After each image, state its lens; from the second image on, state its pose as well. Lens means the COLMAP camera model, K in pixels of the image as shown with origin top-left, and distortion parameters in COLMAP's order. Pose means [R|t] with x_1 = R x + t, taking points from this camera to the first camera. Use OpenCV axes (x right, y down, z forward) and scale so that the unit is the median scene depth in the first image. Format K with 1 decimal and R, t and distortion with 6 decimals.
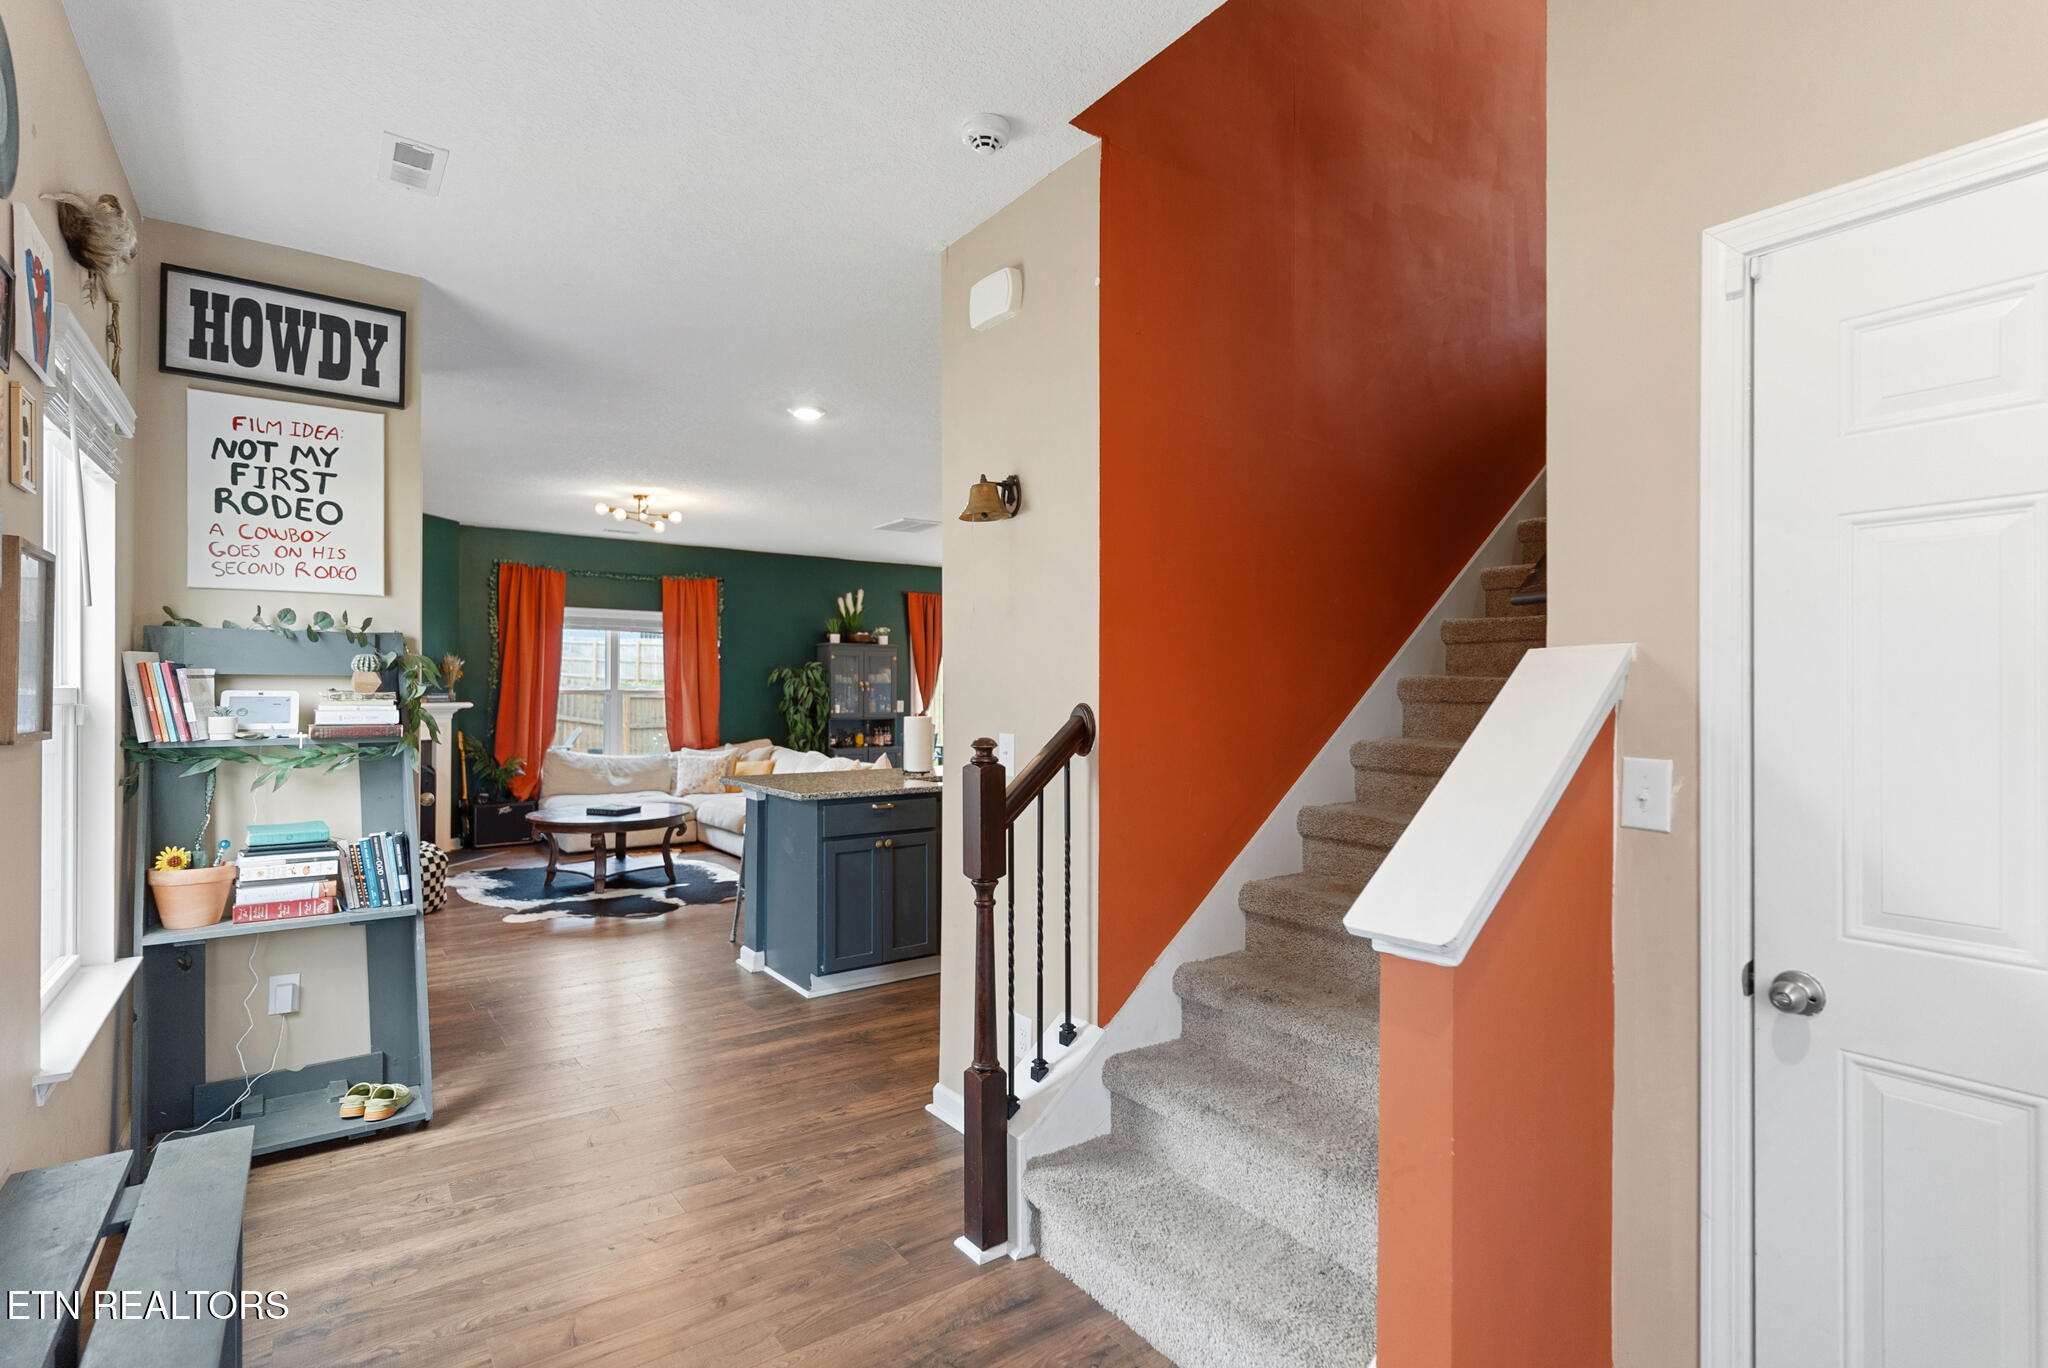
lens RADIAL K [[991.4, 0, 1011.3], [0, 991.4, 681.3], [0, 0, 1]] dist [0.001594, 0.000197]
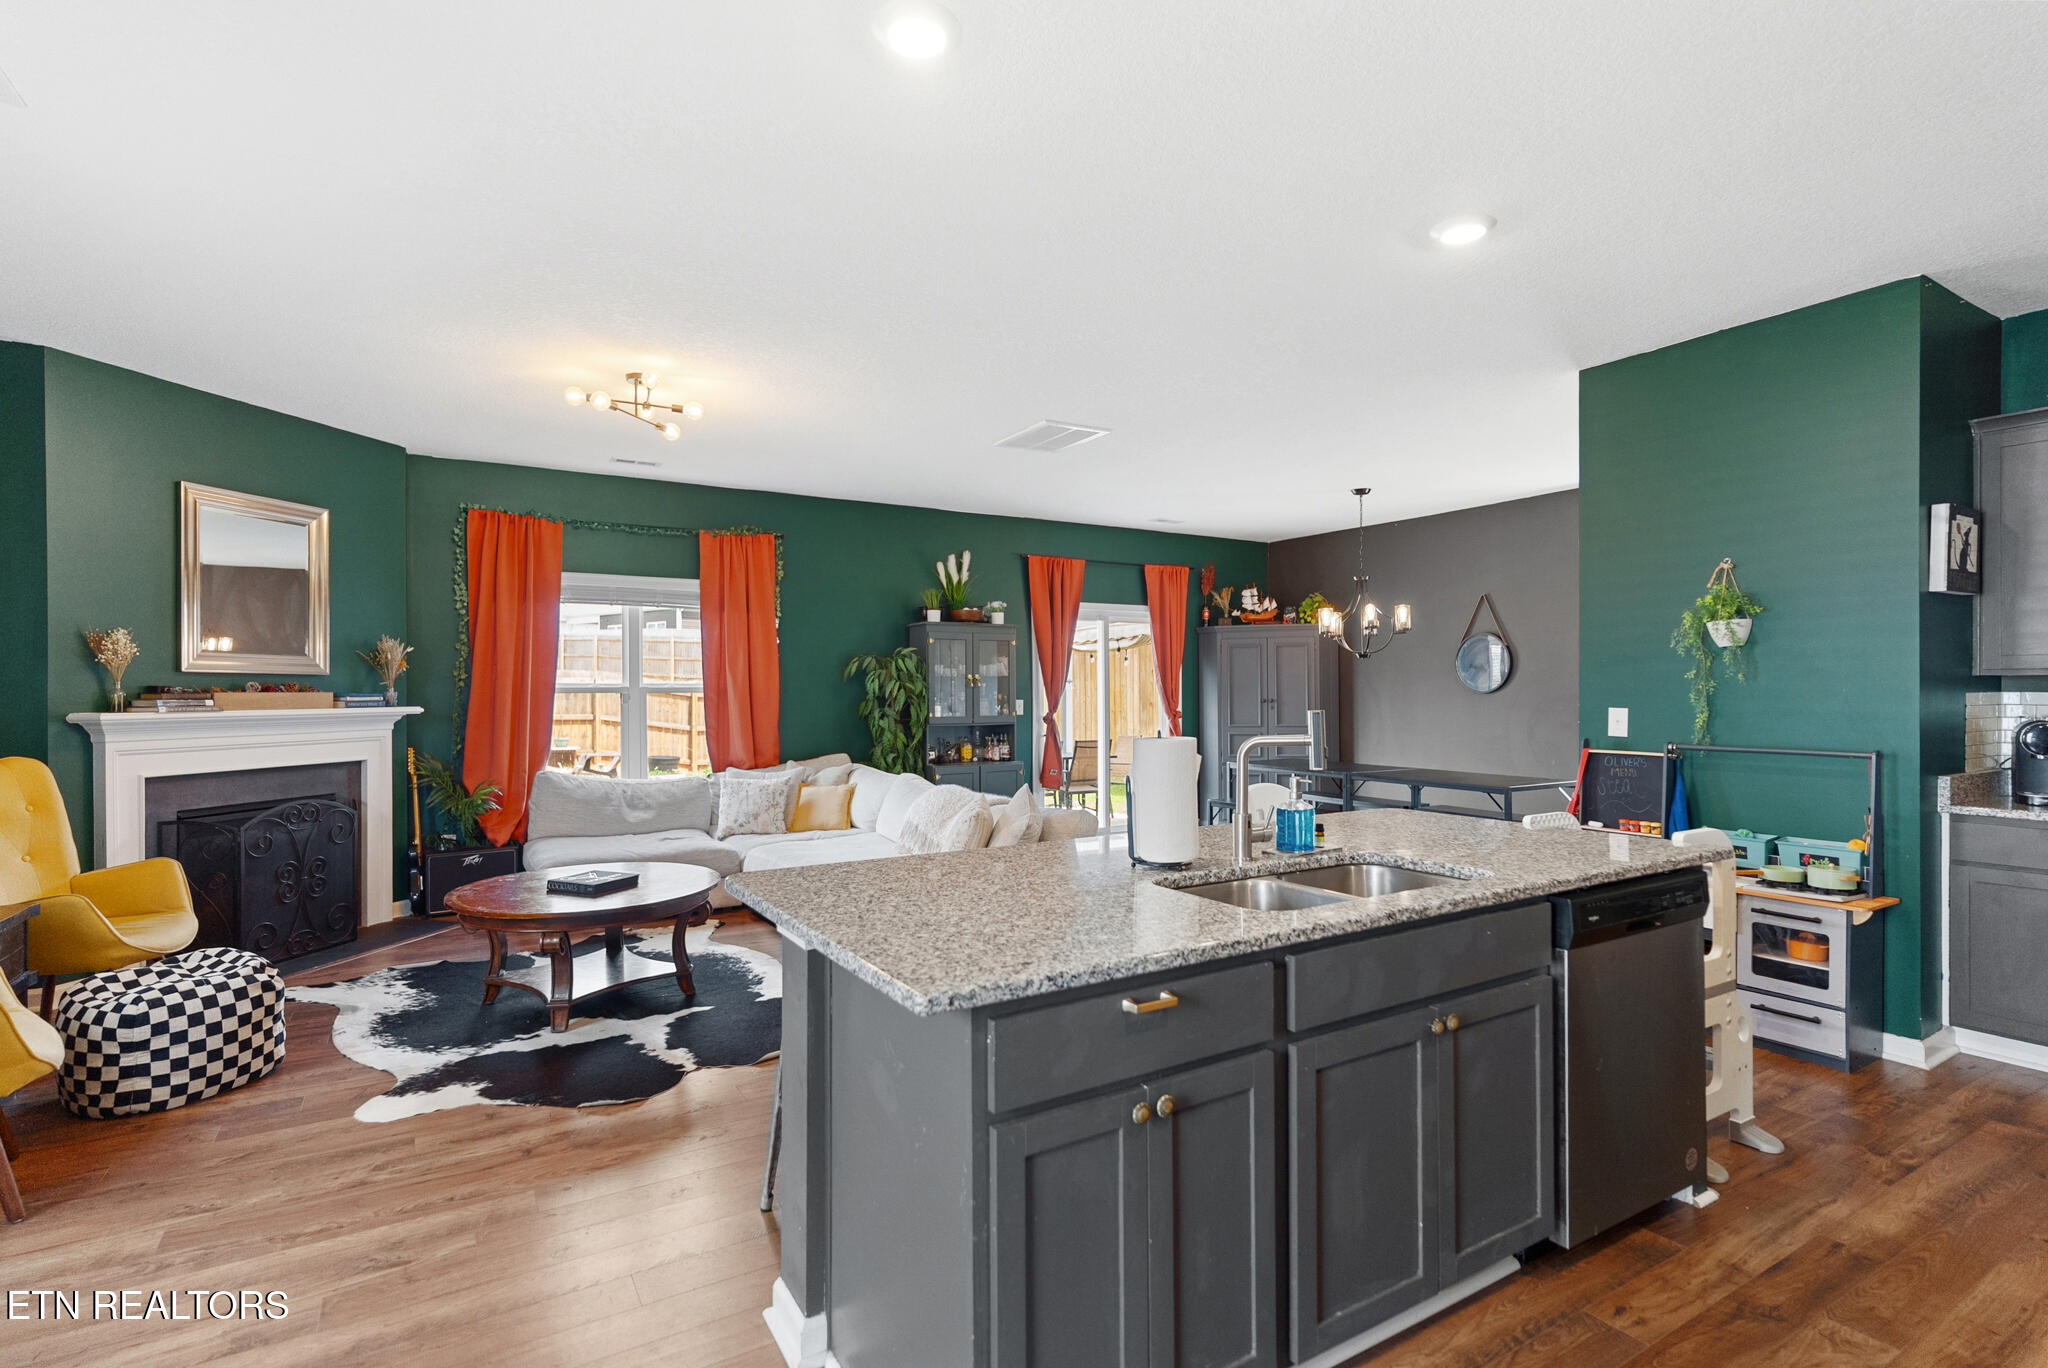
lens RADIAL K [[991.4, 0, 1034.0], [0, 991.4, 688.6], [0, 0, 1]] dist [0.001594, 0.000197]
pose [[0.998363, -0.006576, -0.056809, -0.067246], [0.007123, 0.999930, 0.009430, 0.004714], [0.056743, -0.009819, 0.998341, 0.290731]]
